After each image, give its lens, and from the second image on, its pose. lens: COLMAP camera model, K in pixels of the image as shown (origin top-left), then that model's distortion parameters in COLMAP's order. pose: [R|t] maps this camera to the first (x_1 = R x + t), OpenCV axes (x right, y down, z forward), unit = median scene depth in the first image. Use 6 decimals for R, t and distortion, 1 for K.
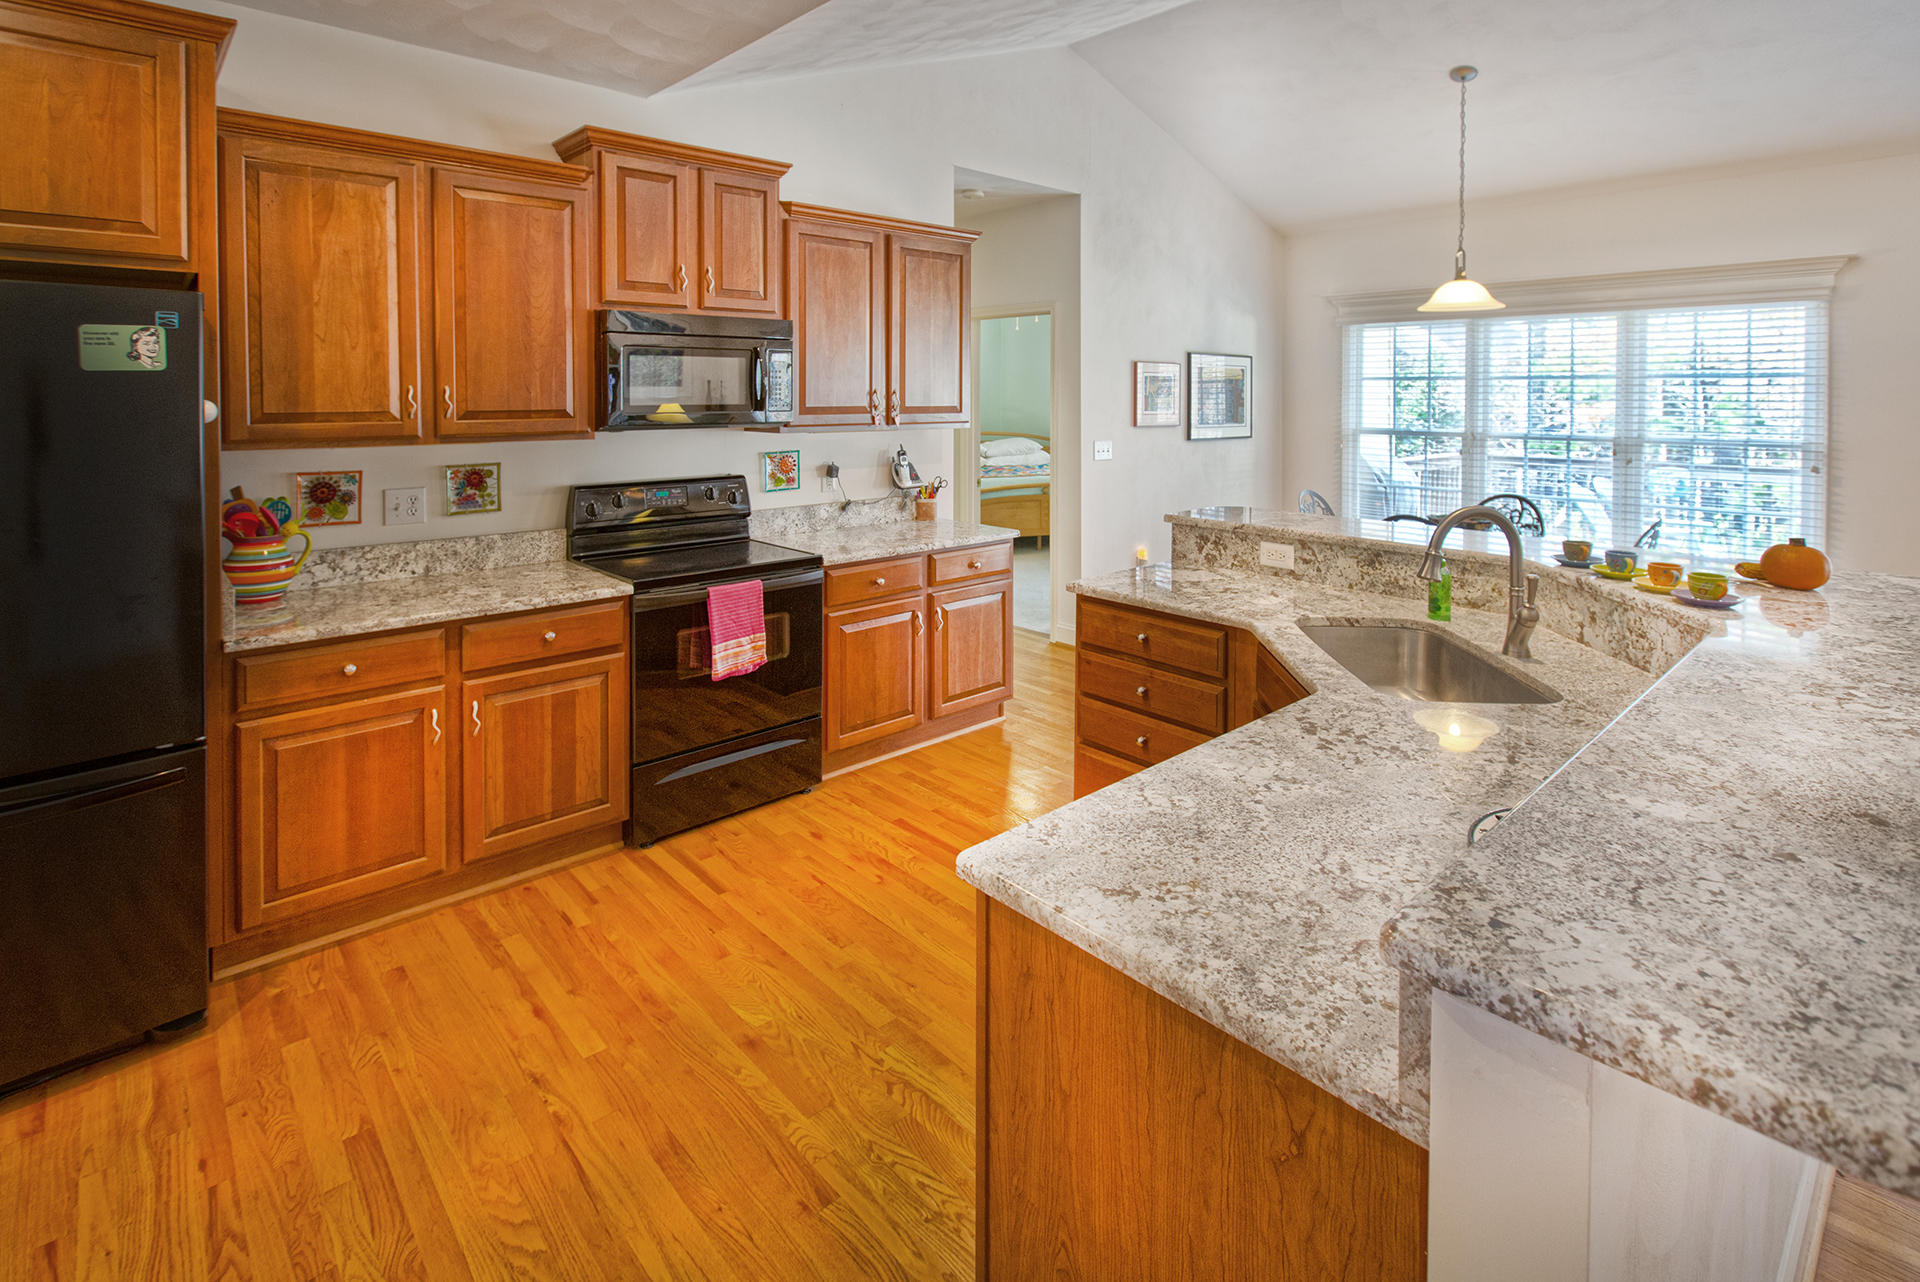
lens RADIAL K [[926.1, 0, 981.9], [0, 926.1, 407.9], [0, 0, 1]] dist [0.001236, 0.000186]
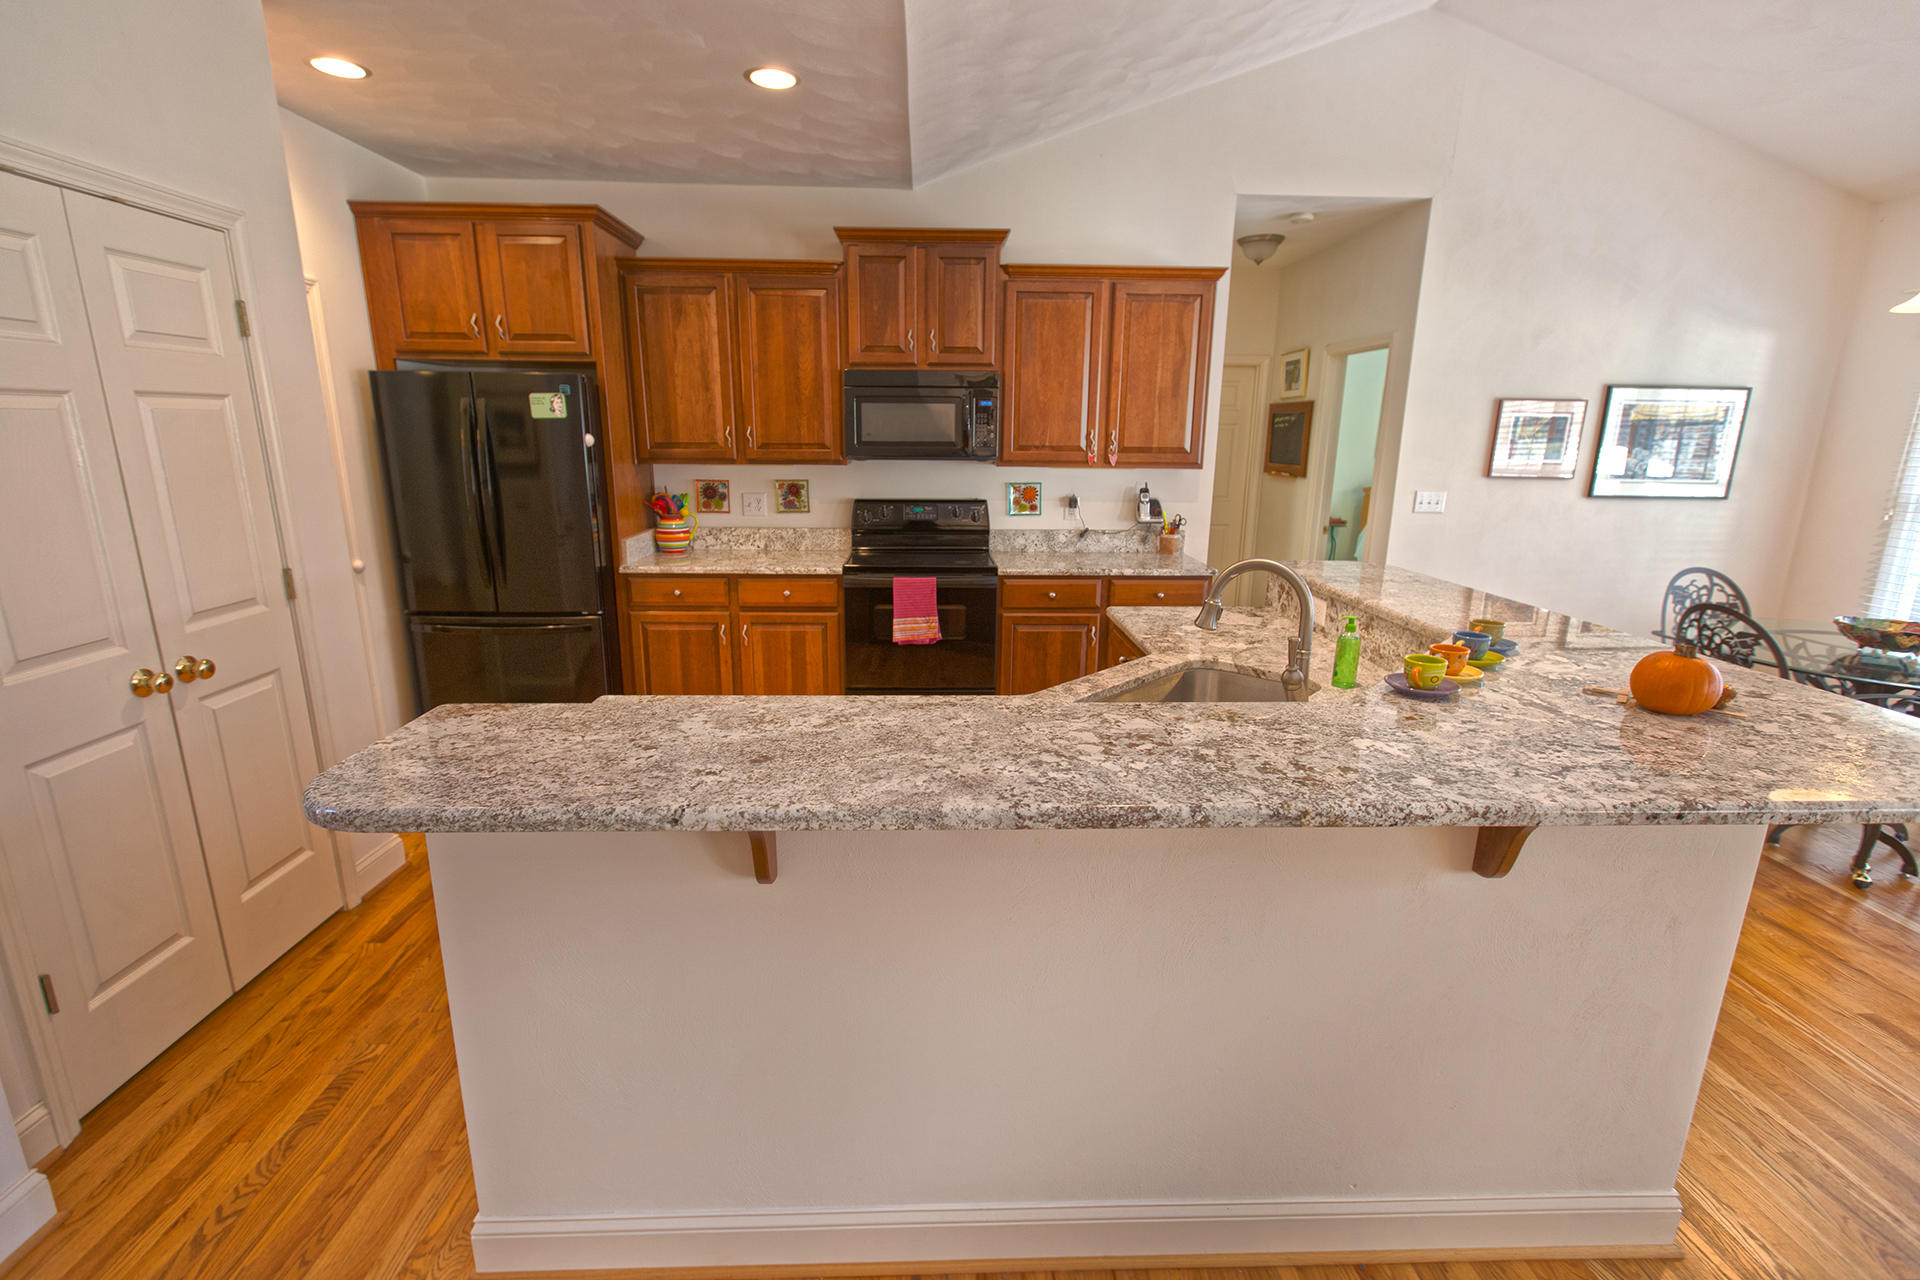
lens RADIAL K [[863.8, 0, 960.0], [0, 863.8, 640.0], [0, 0, 1]] dist [-0.000156, 0.000086]
pose [[0.757850, 0.158835, -0.632799, 0.564954], [-0.018067, 0.974650, 0.223004, -0.003494], [0.652179, -0.157571, 0.741508, 0.090158]]
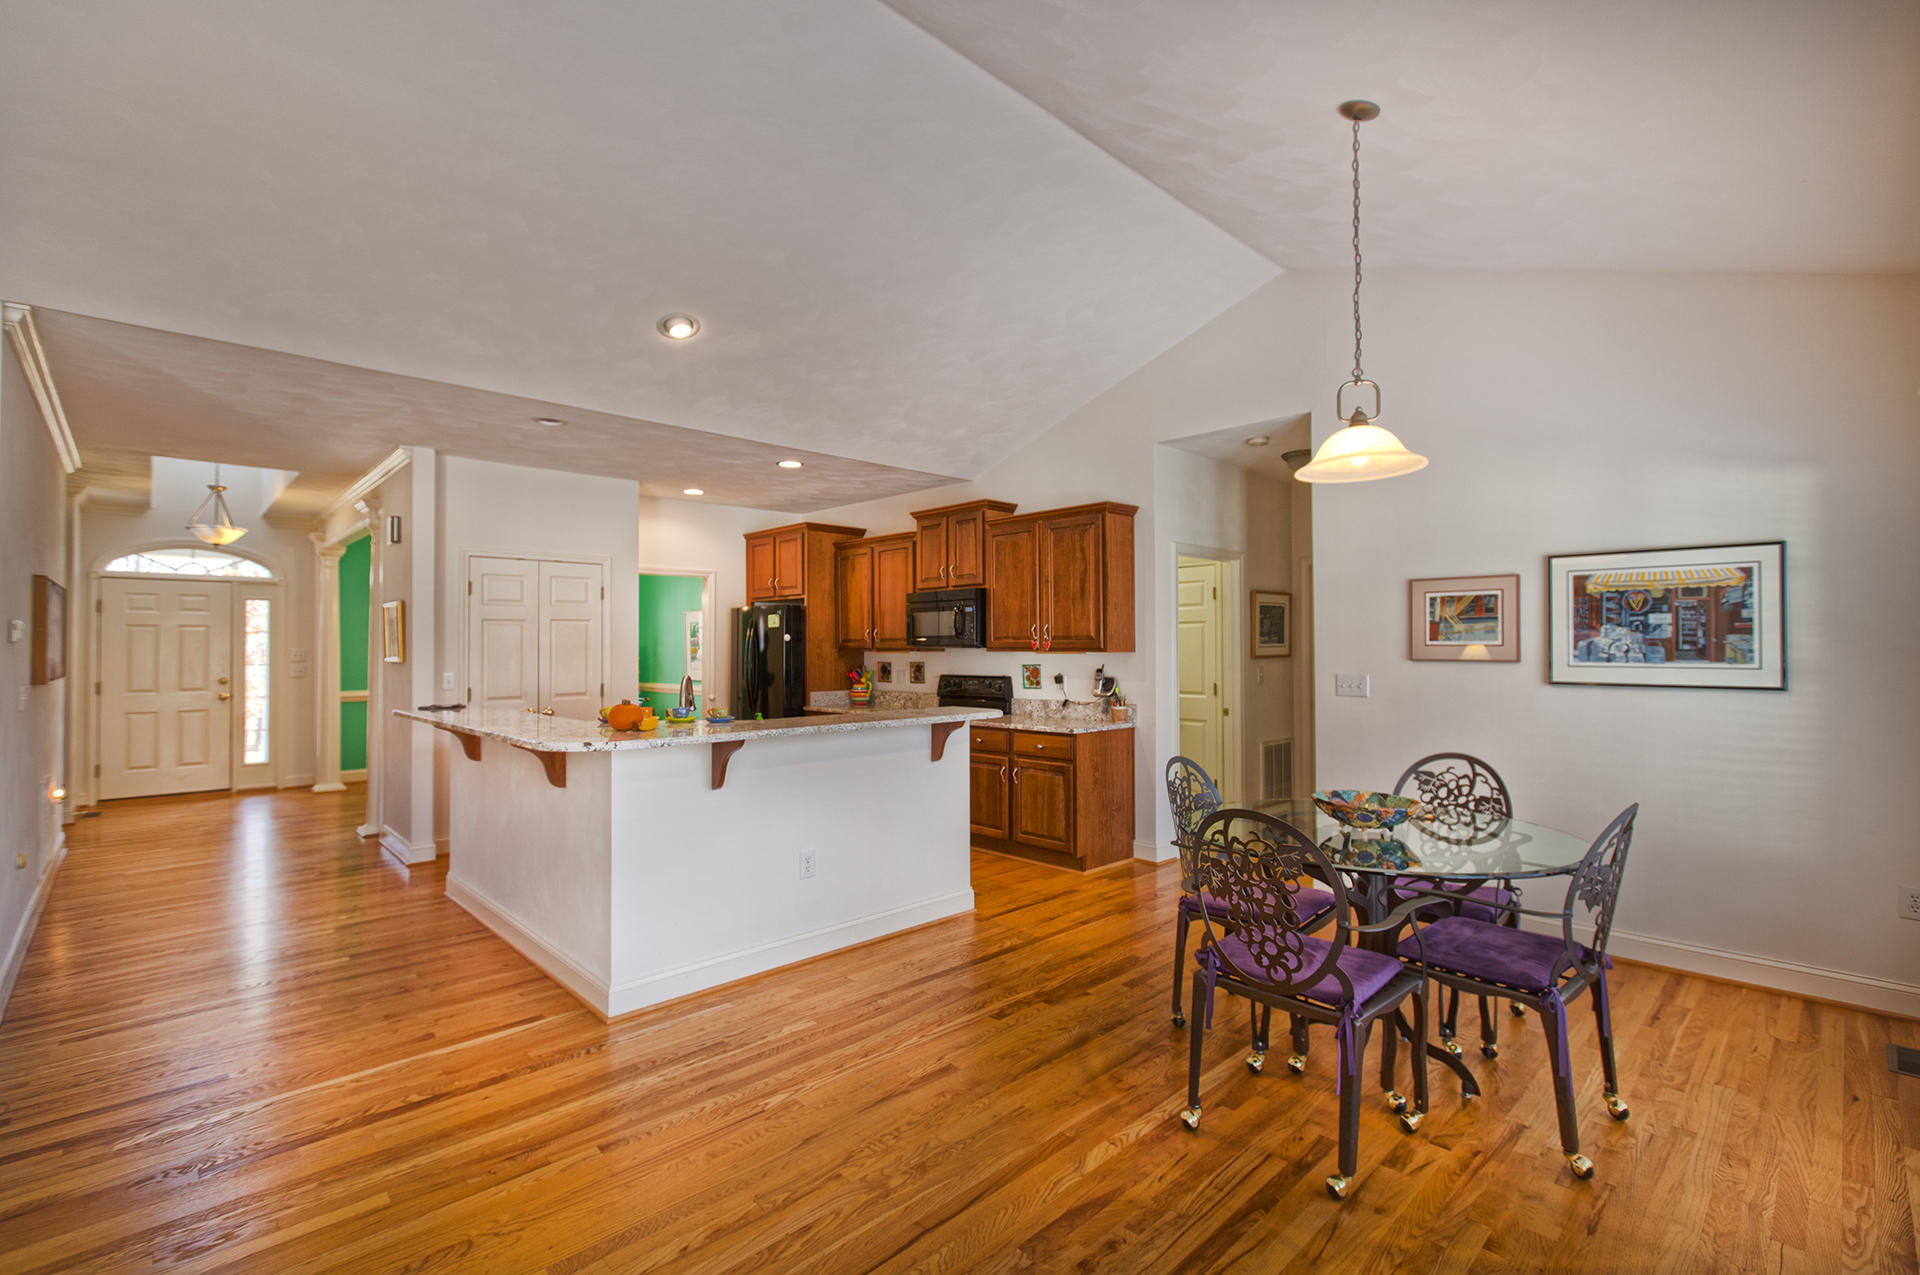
lens RADIAL K [[863.8, 0, 960.0], [0, 863.8, 637.5], [0, 0, 1]] dist [-0.000156, 0.000086]
pose [[0.021269, -0.015972, -0.999646, 1.581346], [-0.012505, 0.999790, -0.016240, 0.030931], [0.999696, 0.012846, 0.021065, 1.016573]]
